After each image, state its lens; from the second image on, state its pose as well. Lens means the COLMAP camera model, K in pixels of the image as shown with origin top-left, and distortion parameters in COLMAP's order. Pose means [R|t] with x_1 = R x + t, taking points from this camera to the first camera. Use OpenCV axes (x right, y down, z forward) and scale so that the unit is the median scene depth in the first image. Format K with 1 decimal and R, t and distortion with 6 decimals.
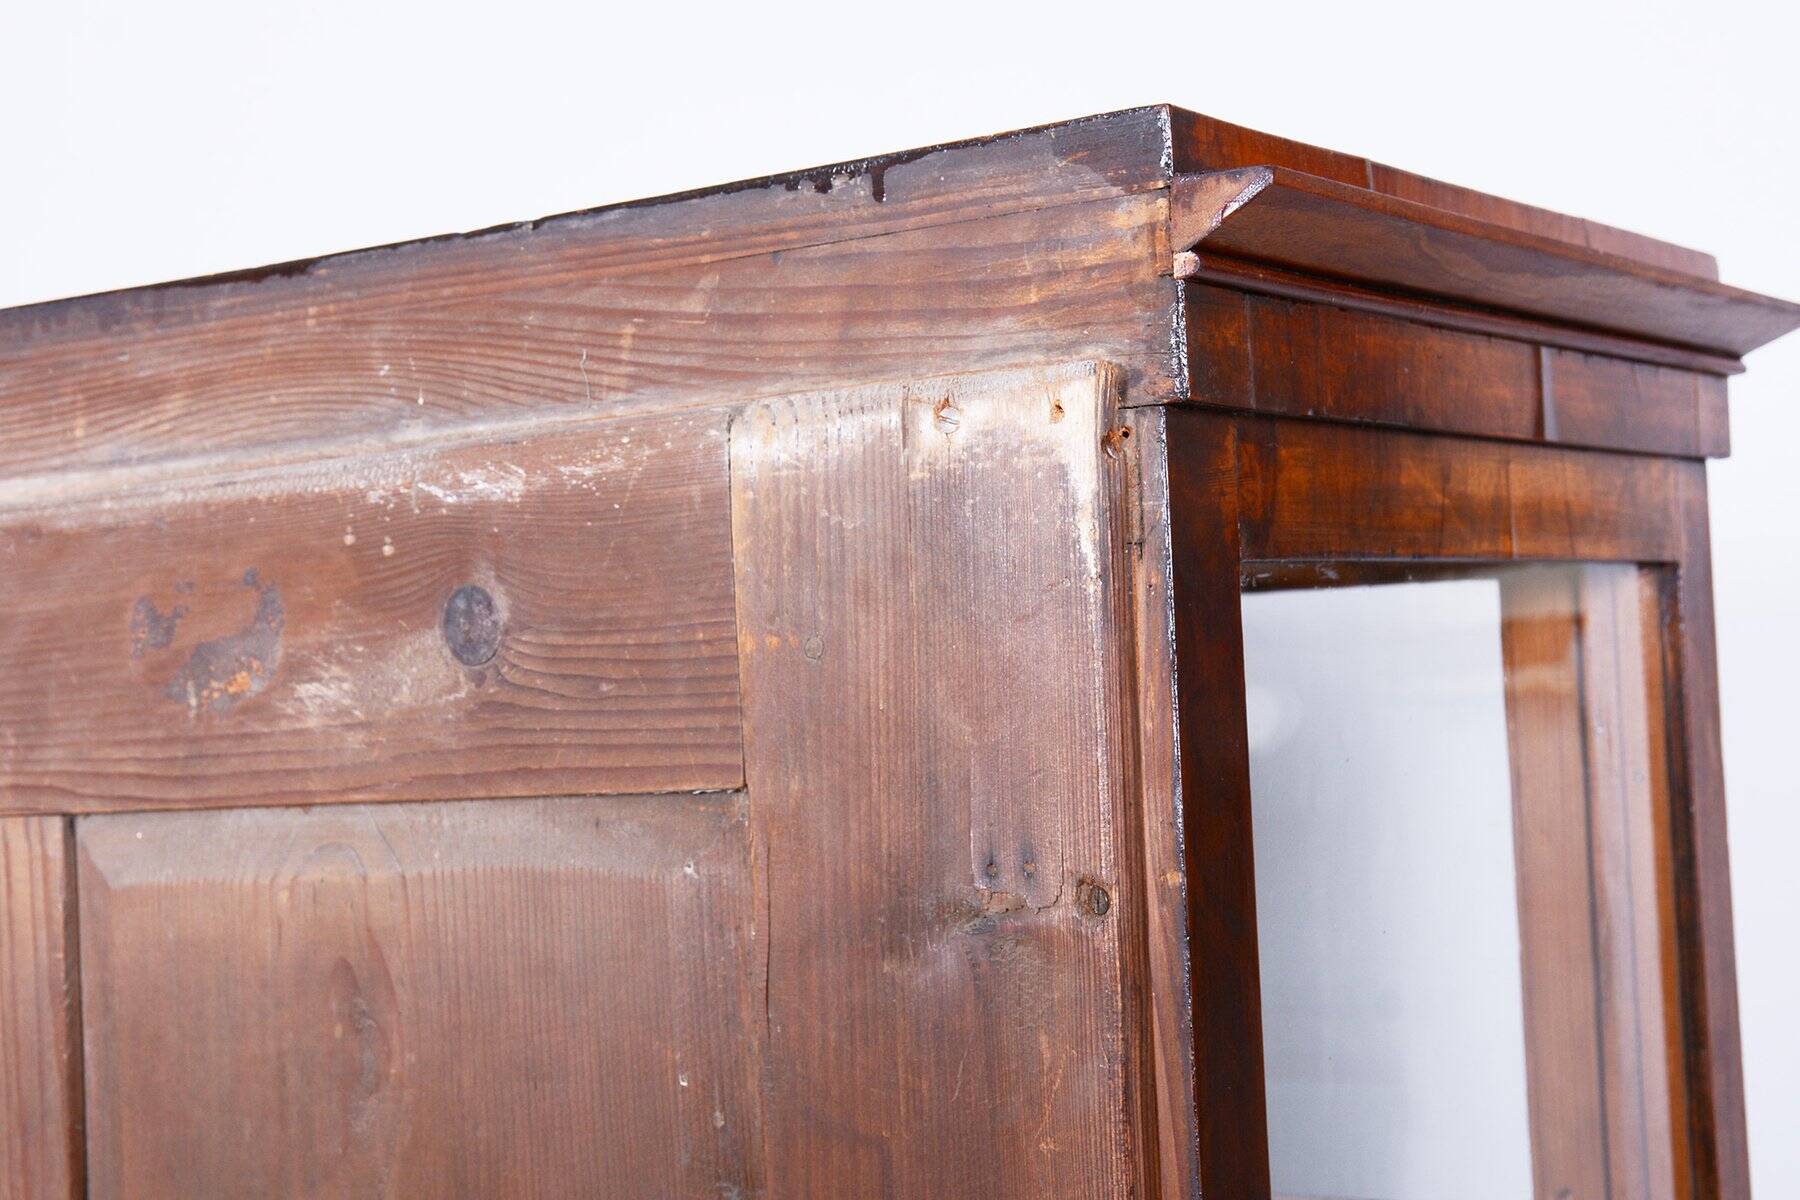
lens RADIAL K [[2669.6, 0, 901.2], [0, 2669.6, 597.3], [0, 0, 1]] dist [0.044319, 0.000000]
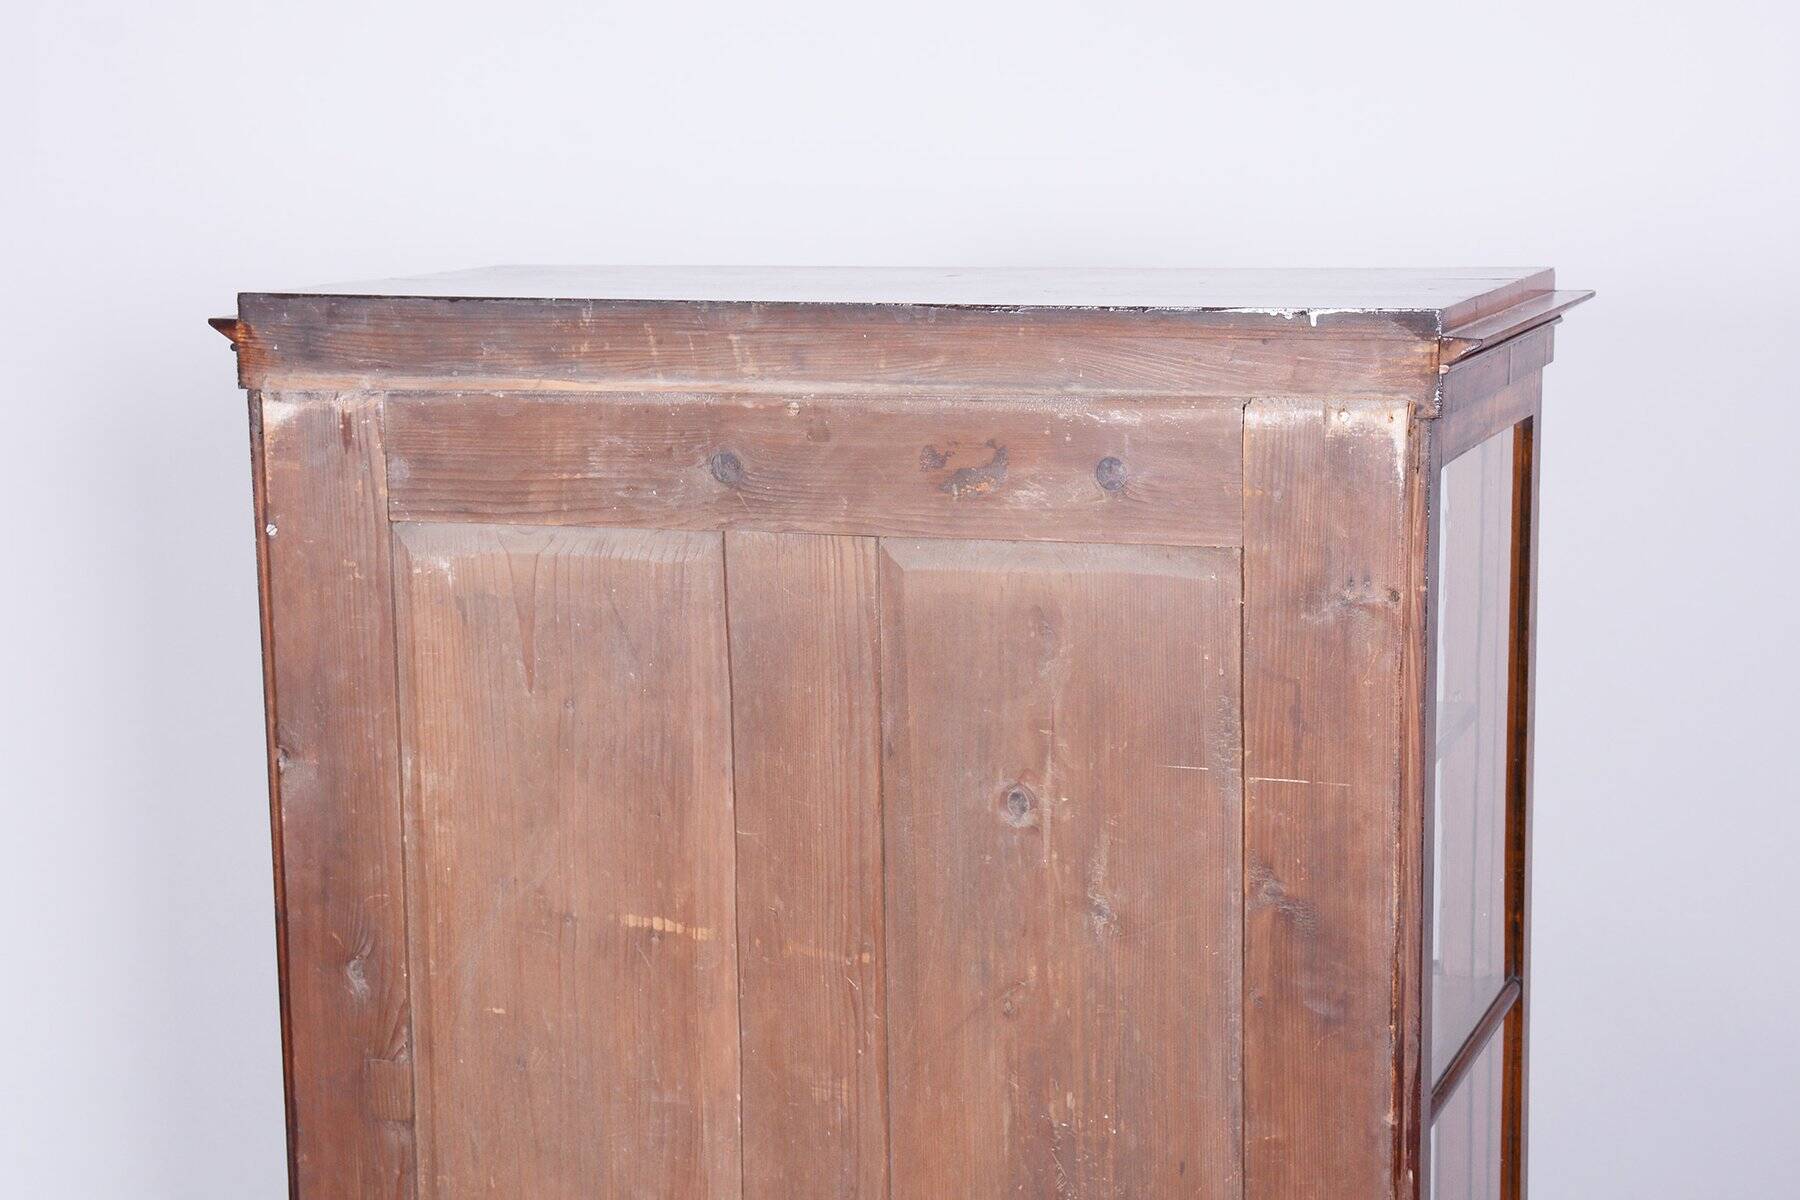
lens RADIAL K [[2669.6, 0, 898.7], [0, 2669.6, 601.6], [0, 0, 1]] dist [0.044319, 0.000000]
pose [[0.984571, 0.002506, 0.174966, -0.772660], [-0.034161, 0.983411, 0.178148, -0.300622], [-0.171617, -0.181376, 0.968323, -1.344959]]
